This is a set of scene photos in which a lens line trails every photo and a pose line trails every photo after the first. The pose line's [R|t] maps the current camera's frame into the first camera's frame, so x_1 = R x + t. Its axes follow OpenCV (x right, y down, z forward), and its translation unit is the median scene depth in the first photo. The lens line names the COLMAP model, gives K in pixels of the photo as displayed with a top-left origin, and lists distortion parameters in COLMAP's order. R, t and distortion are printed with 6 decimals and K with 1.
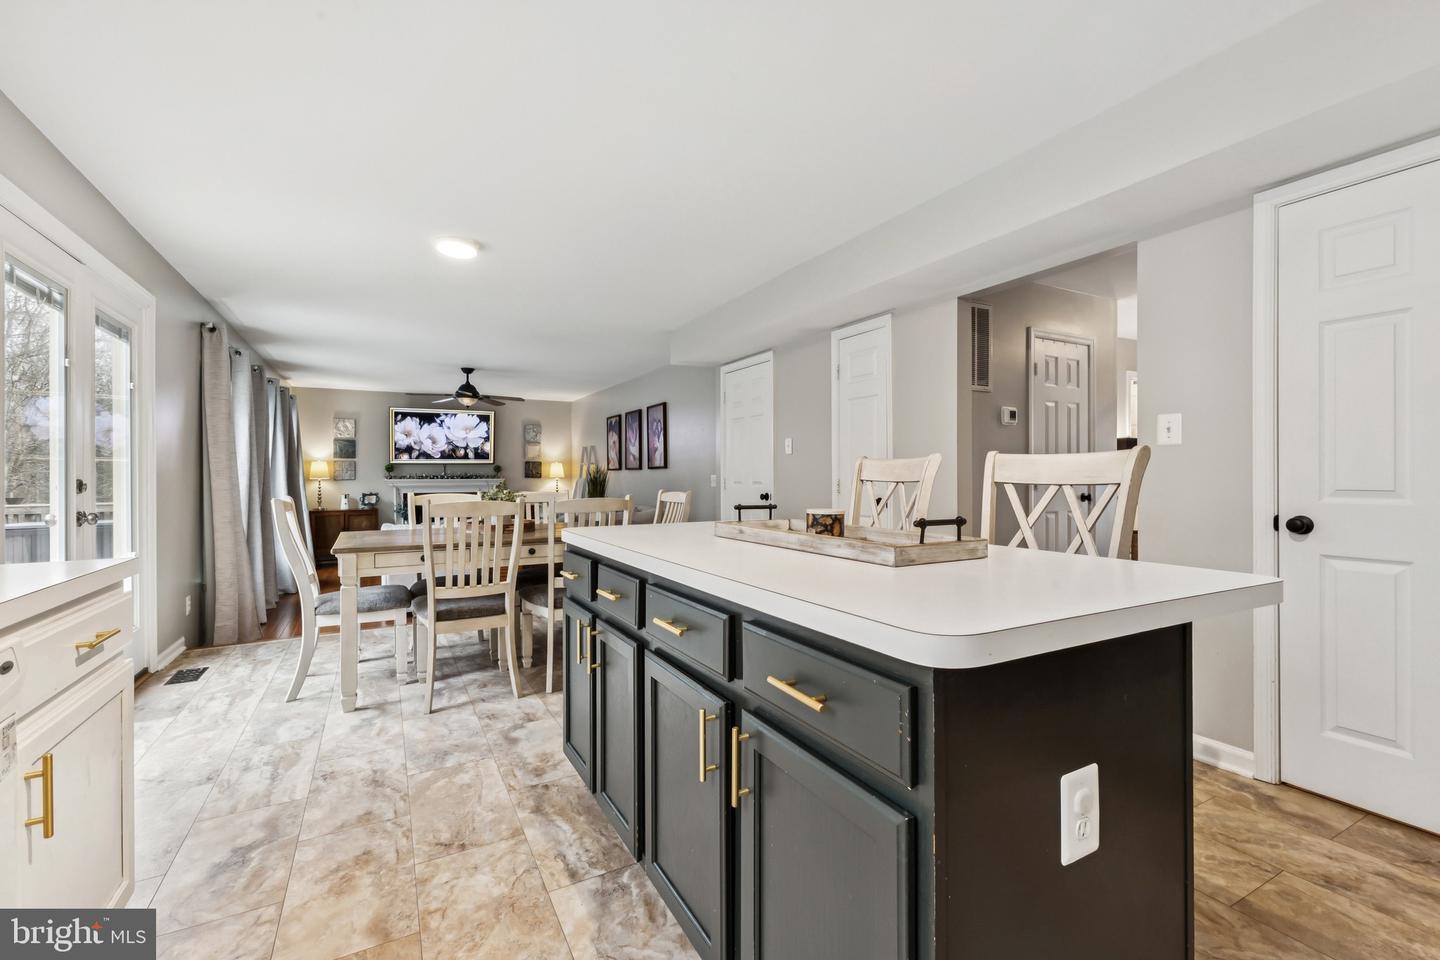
lens RADIAL K [[626.0, 0, 708.6], [0, 626.0, 472.0], [0, 0, 1]] dist [0.010542, -0.000014]
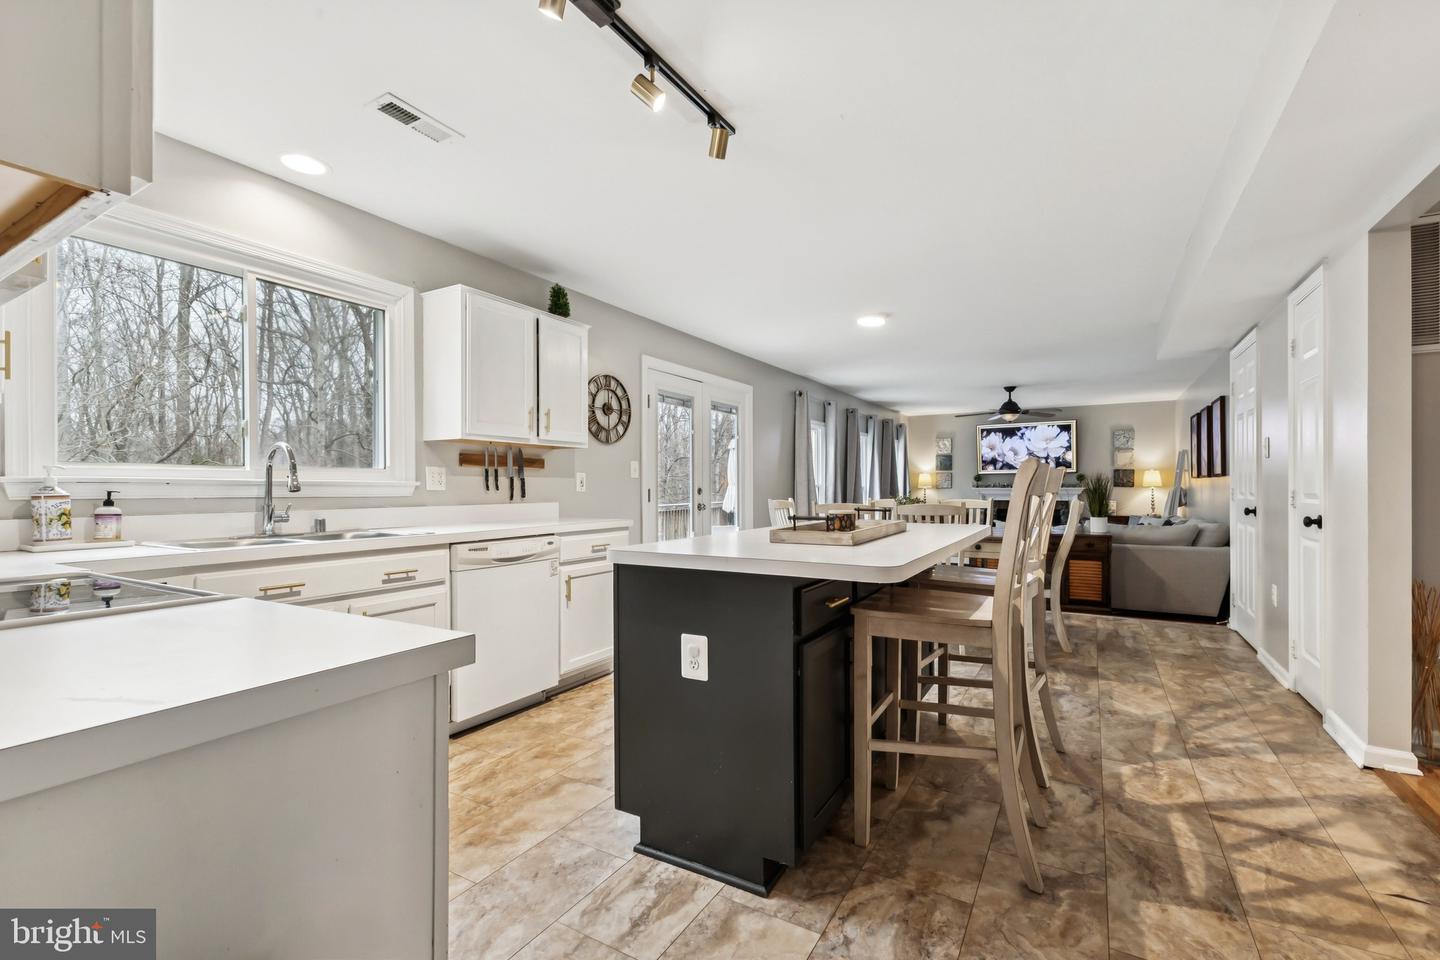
lens RADIAL K [[626.0, 0, 734.5], [0, 626.0, 485.2], [0, 0, 1]] dist [0.010542, -0.000014]
pose [[0.541099, -0.001253, -0.840958, 0.393088], [0.007188, 0.999969, 0.003136, -0.000431], [0.840928, -0.007742, 0.541091, 0.008351]]
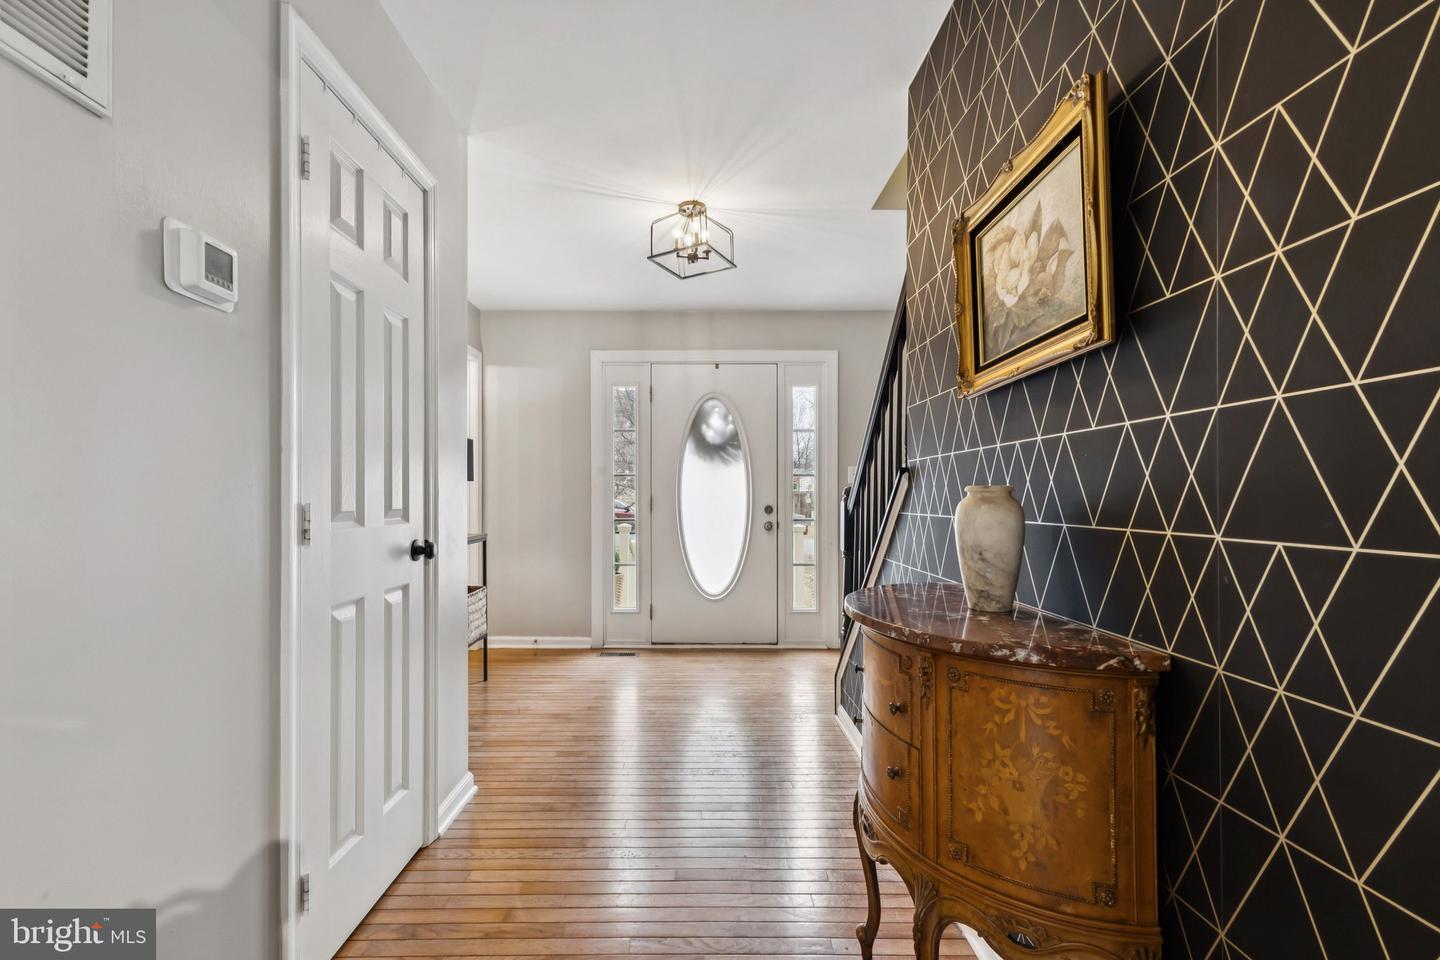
lens RADIAL K [[626.0, 0, 714.6], [0, 626.0, 490.1], [0, 0, 1]] dist [0.010542, -0.000014]
pose [[0.440702, 0.008585, 0.897612, 0.264105], [-0.005471, 0.999961, -0.006878, 0.002524], [-0.897637, -0.001880, 0.440732, 0.542255]]
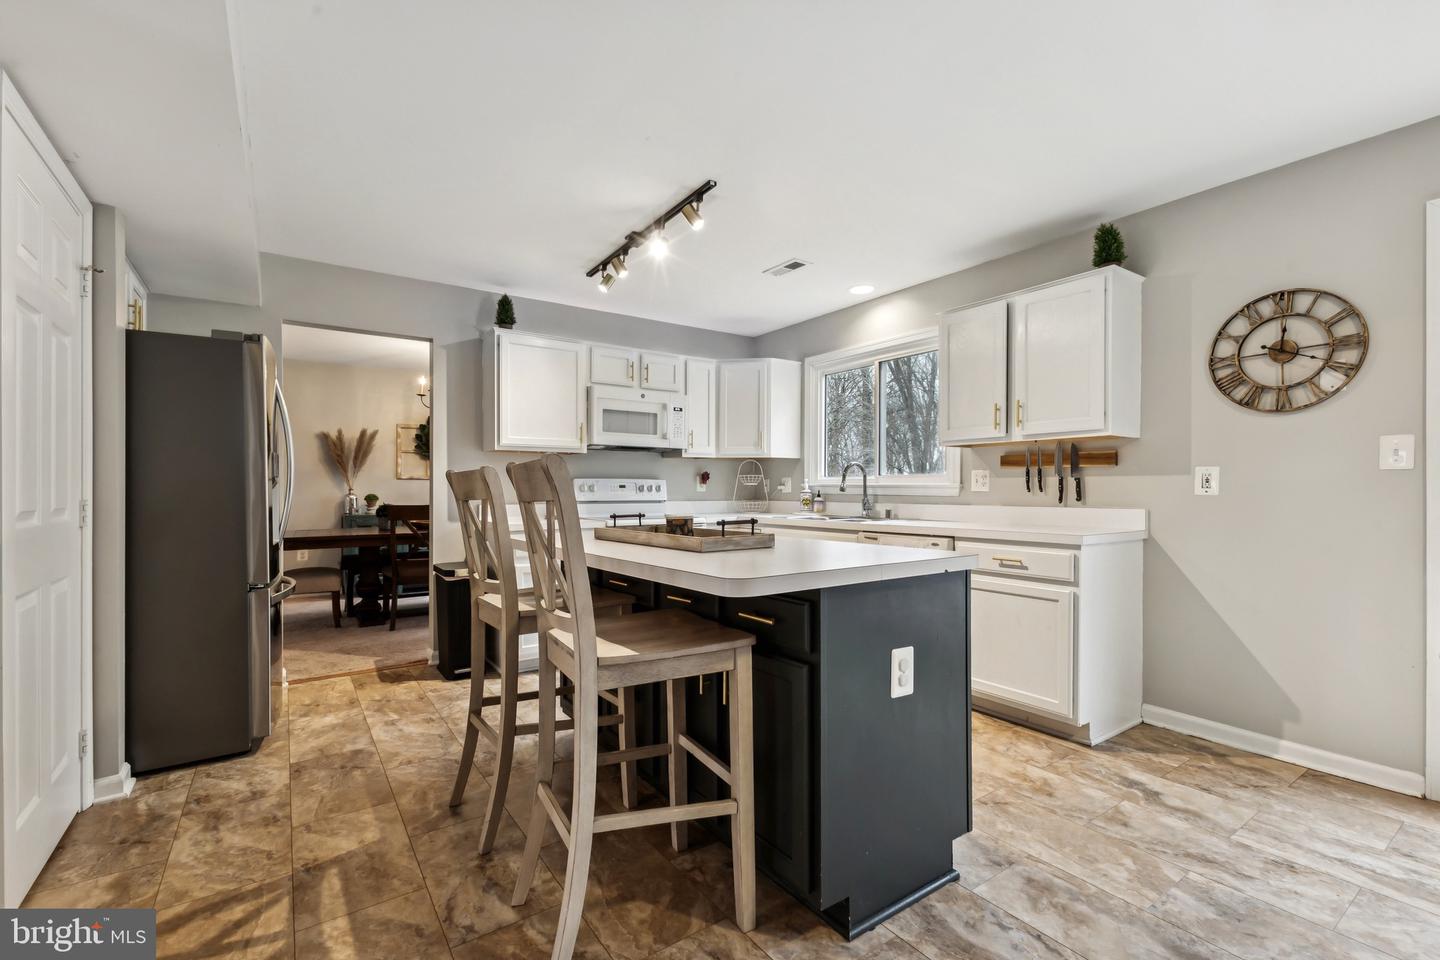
lens RADIAL K [[626.0, 0, 718.4], [0, 626.0, 492.1], [0, 0, 1]] dist [0.010542, -0.000014]
pose [[-0.991973, 0.005770, -0.126318, 0.086584], [0.005788, 0.999983, 0.000227, 0.003560], [0.126317, -0.000506, -0.991990, 0.737934]]
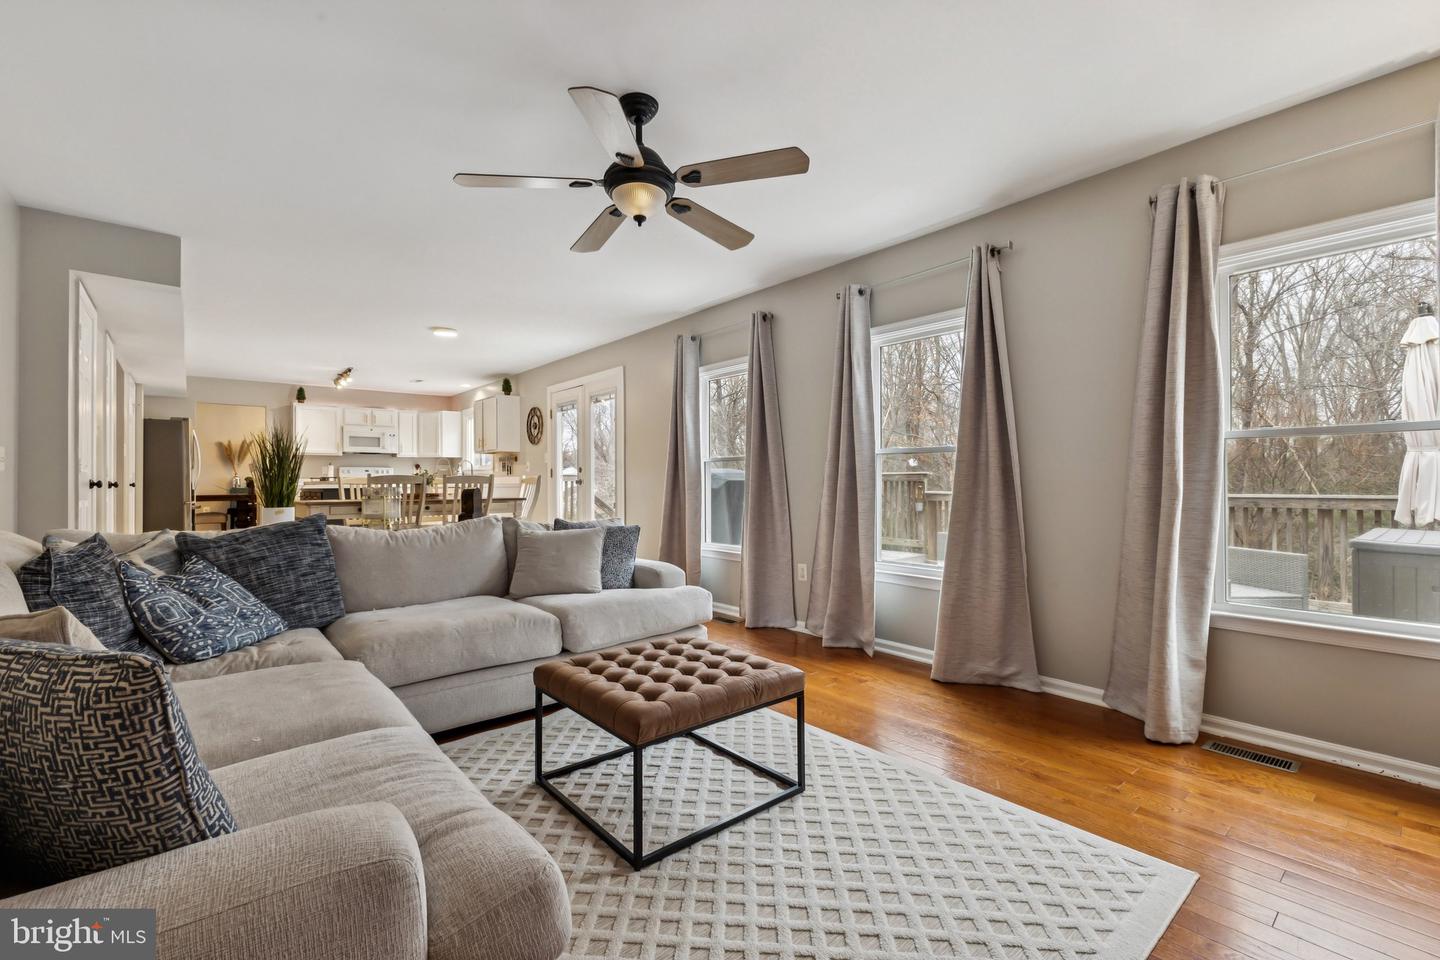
lens RADIAL K [[626.0, 0, 726.5], [0, 626.0, 481.9], [0, 0, 1]] dist [0.010542, -0.000014]
pose [[-0.975162, 0.004997, -0.221436, -0.519585], [0.006455, 0.999962, -0.005862, 0.045592], [0.221398, -0.007145, -0.975157, 1.916260]]
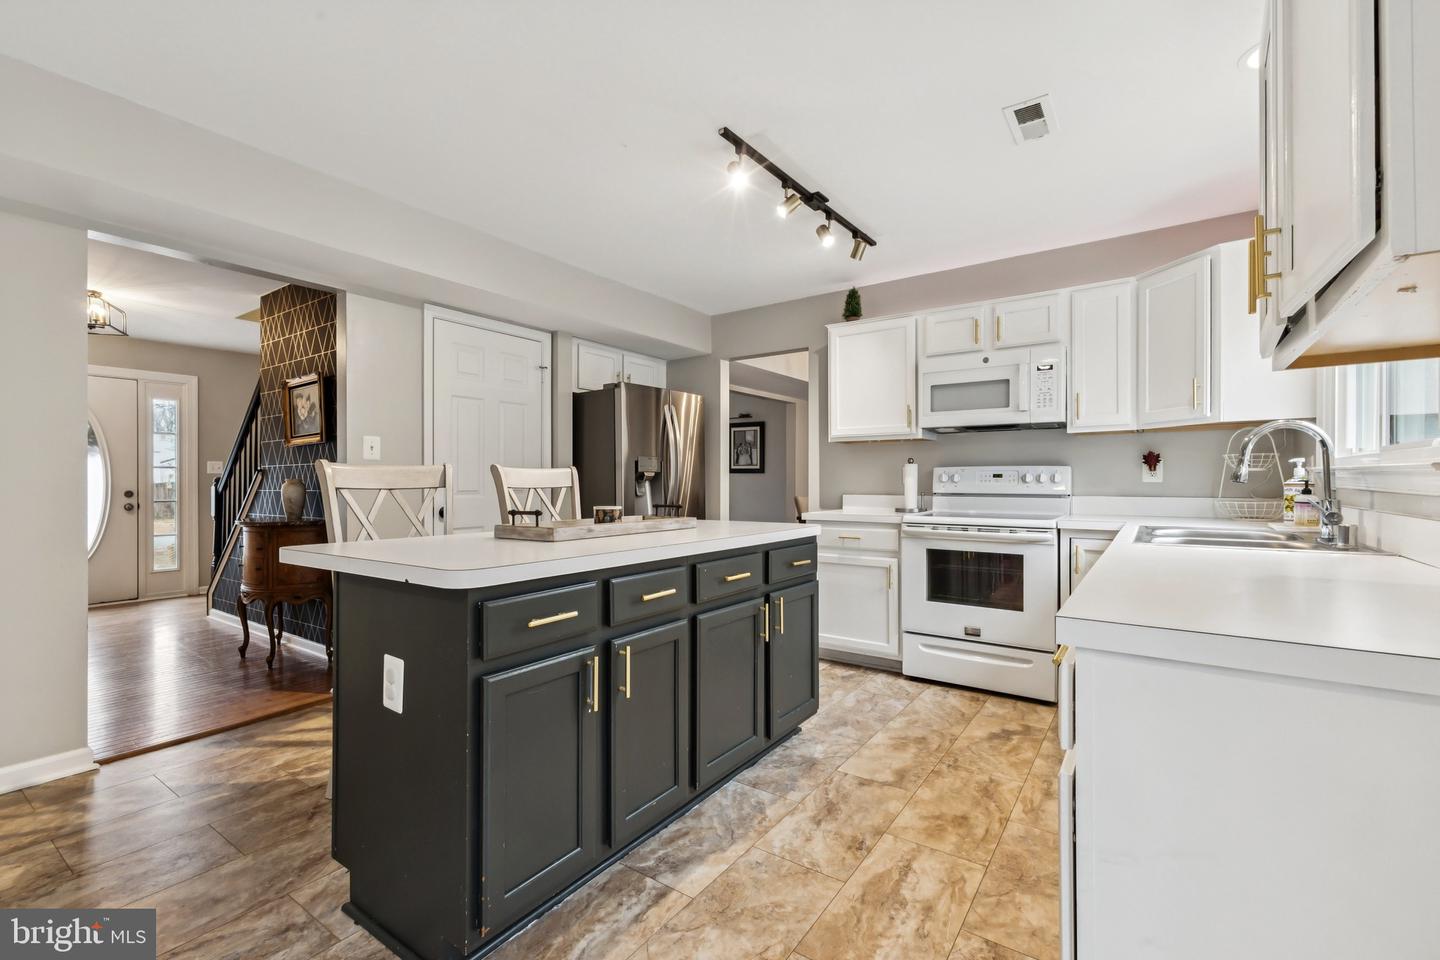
lens RADIAL K [[626.0, 0, 723.3], [0, 626.0, 481.6], [0, 0, 1]] dist [0.010542, -0.000014]
pose [[-0.462518, 0.001158, 0.886609, -0.365861], [-0.000230, 0.999999, -0.001426, 0.002719], [-0.886610, -0.000864, -0.462518, 0.447790]]
